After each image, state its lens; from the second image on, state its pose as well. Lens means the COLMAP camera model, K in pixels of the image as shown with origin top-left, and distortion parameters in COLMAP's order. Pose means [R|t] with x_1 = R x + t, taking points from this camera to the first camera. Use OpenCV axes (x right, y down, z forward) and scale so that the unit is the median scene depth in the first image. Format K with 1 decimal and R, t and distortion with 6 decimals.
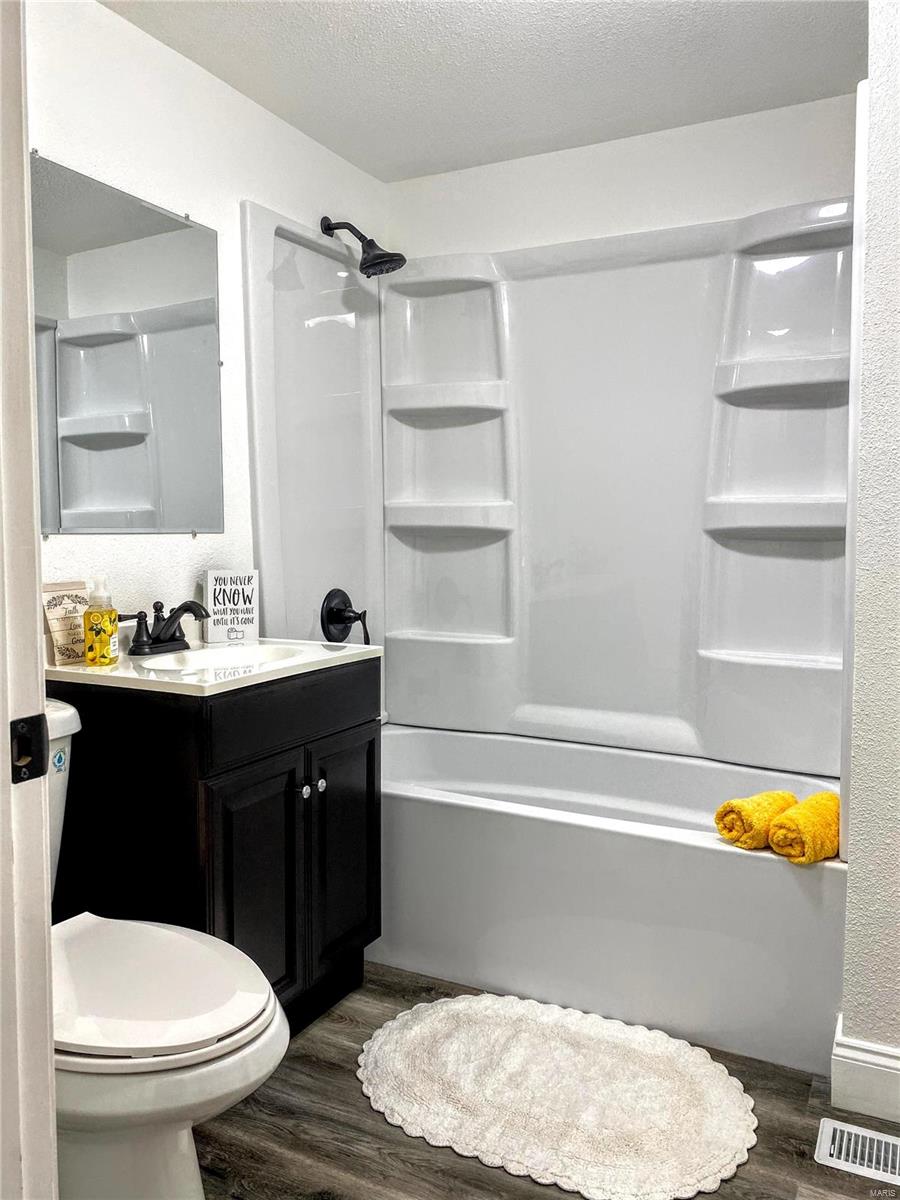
lens RADIAL K [[912.6, 0, 447.4], [0, 912.6, 600.0], [0, 0, 1]] dist [0.043661, -0.051594]
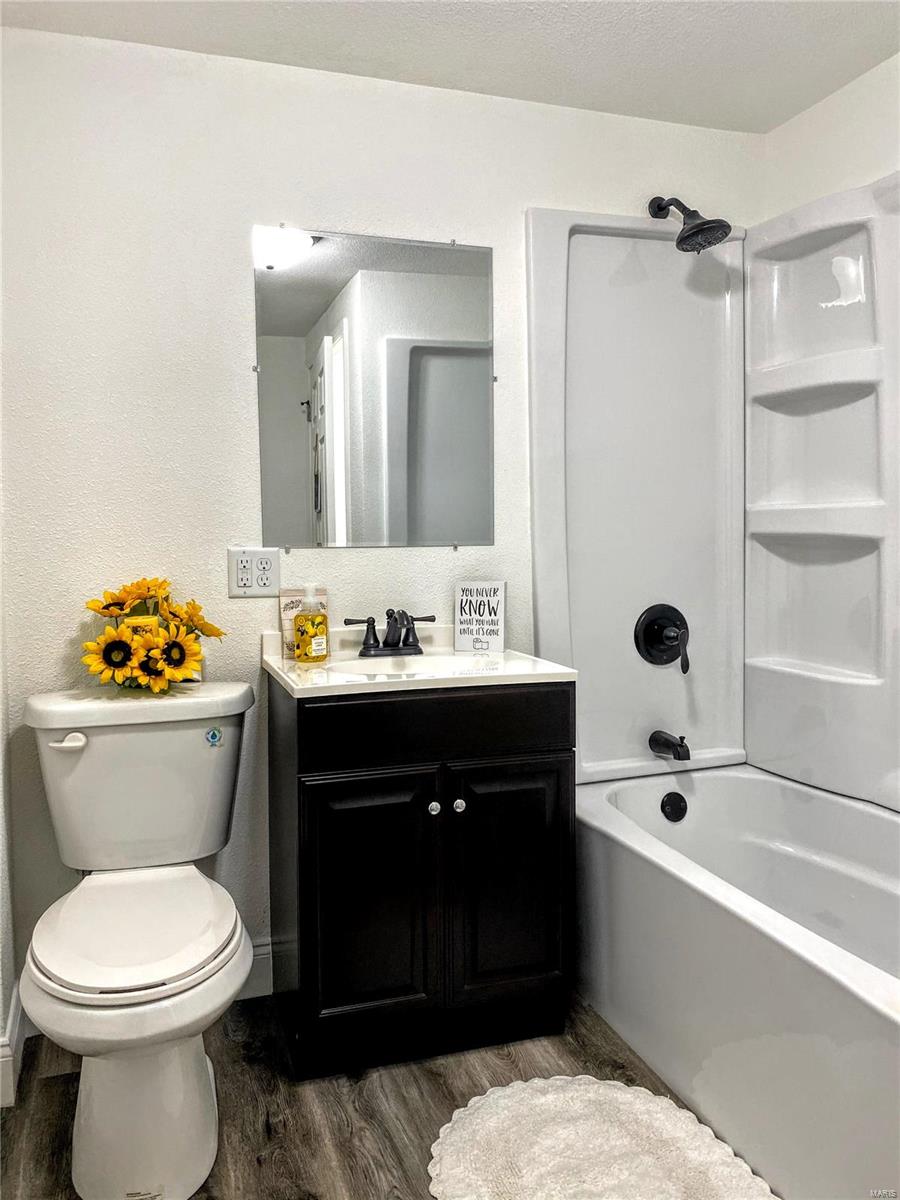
lens RADIAL K [[912.6, 0, 444.1], [0, 912.6, 602.6], [0, 0, 1]] dist [0.043661, -0.051594]
pose [[0.719747, 0.045738, -0.692728, 0.439144], [-0.044942, 0.998804, 0.019252, -0.026962], [0.692780, 0.017276, 0.720942, 0.239589]]
